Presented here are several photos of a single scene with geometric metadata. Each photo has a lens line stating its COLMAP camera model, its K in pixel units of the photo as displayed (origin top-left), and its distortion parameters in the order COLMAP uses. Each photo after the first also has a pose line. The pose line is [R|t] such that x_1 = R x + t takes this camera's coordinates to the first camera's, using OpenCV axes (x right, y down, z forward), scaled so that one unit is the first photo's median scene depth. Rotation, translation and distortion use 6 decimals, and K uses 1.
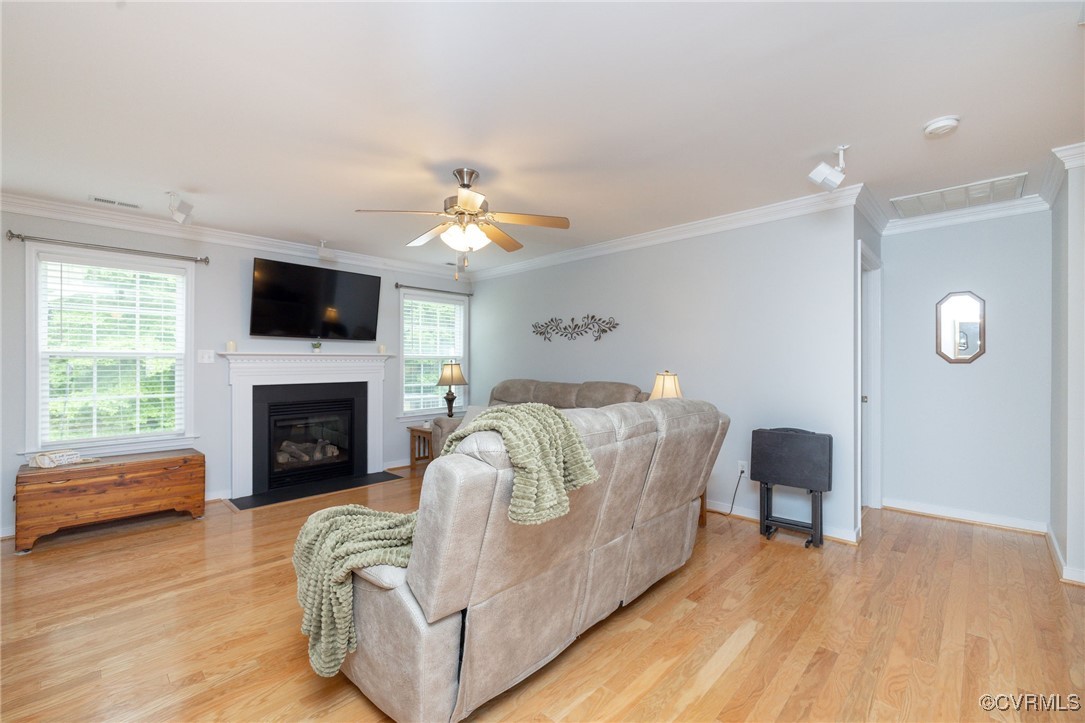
lens RADIAL K [[462.2, 0, 539.0], [0, 462.2, 358.4], [0, 0, 1]] dist [0.002198, -0.000459]
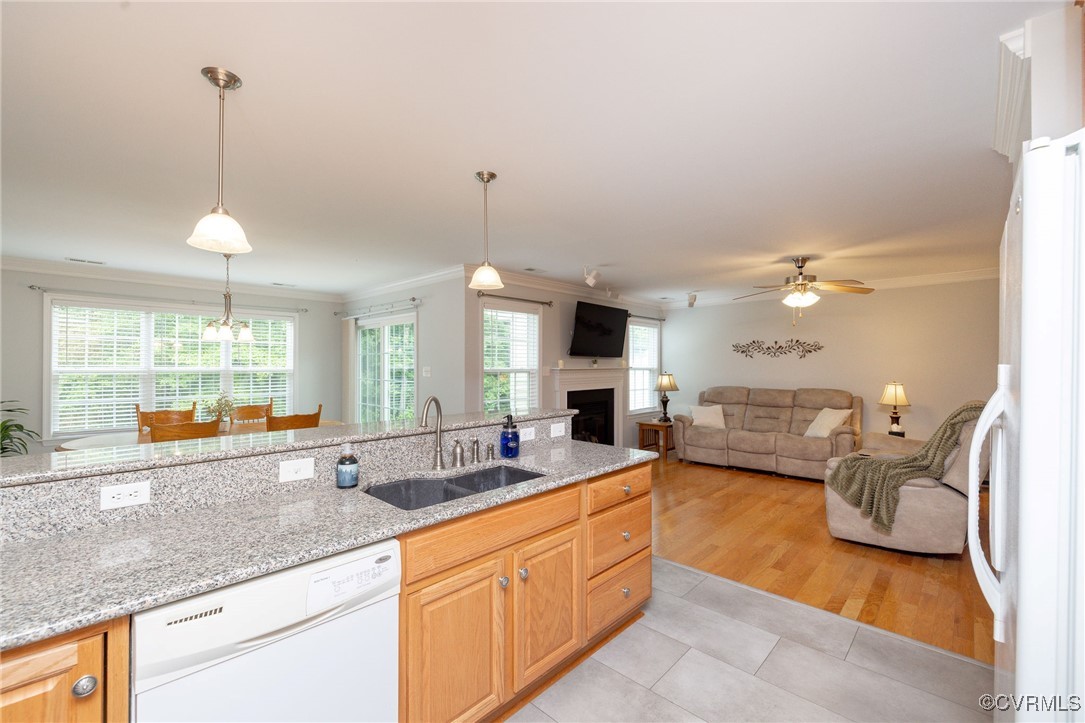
lens RADIAL K [[462.2, 0, 533.3], [0, 462.2, 369.4], [0, 0, 1]] dist [0.002198, -0.000459]
pose [[0.999963, -0.000090, 0.008560, -0.648989], [-0.000084, 0.999793, 0.020336, -0.031871], [-0.008560, -0.020336, 0.999757, -0.344271]]
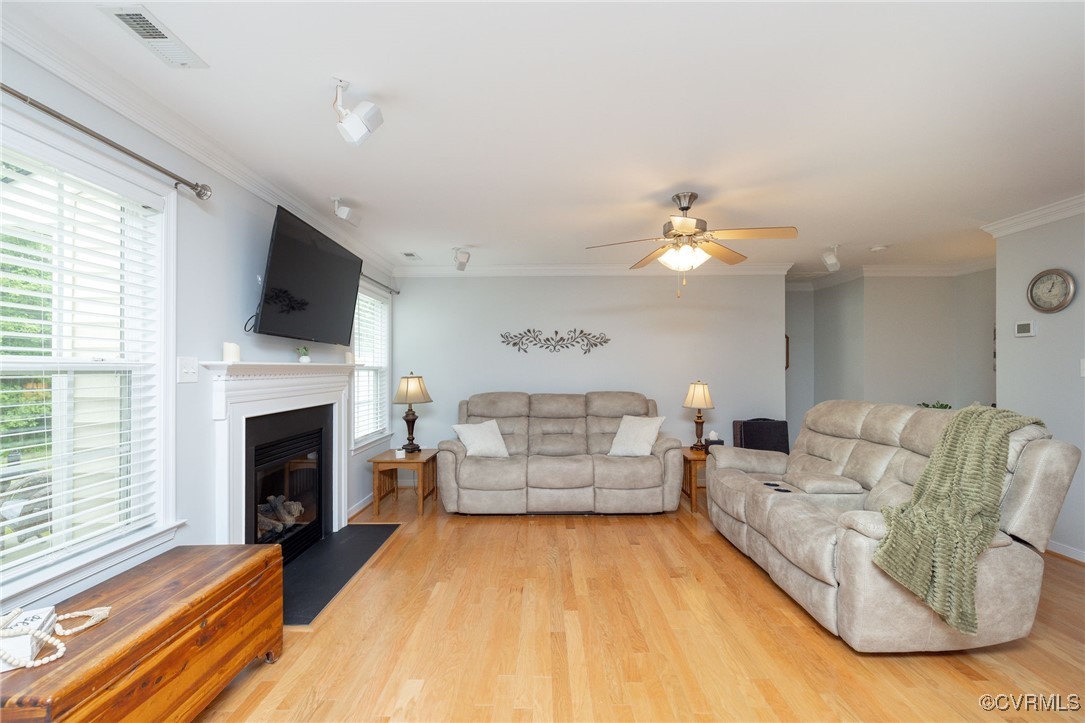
lens RADIAL K [[462.2, 0, 534.9], [0, 462.2, 366.8], [0, 0, 1]] dist [0.002198, -0.000459]
pose [[0.729798, 0.002812, 0.683657, -0.666715], [-0.005411, 0.999984, 0.001663, -0.008821], [-0.683641, -0.004913, 0.729802, 0.284049]]
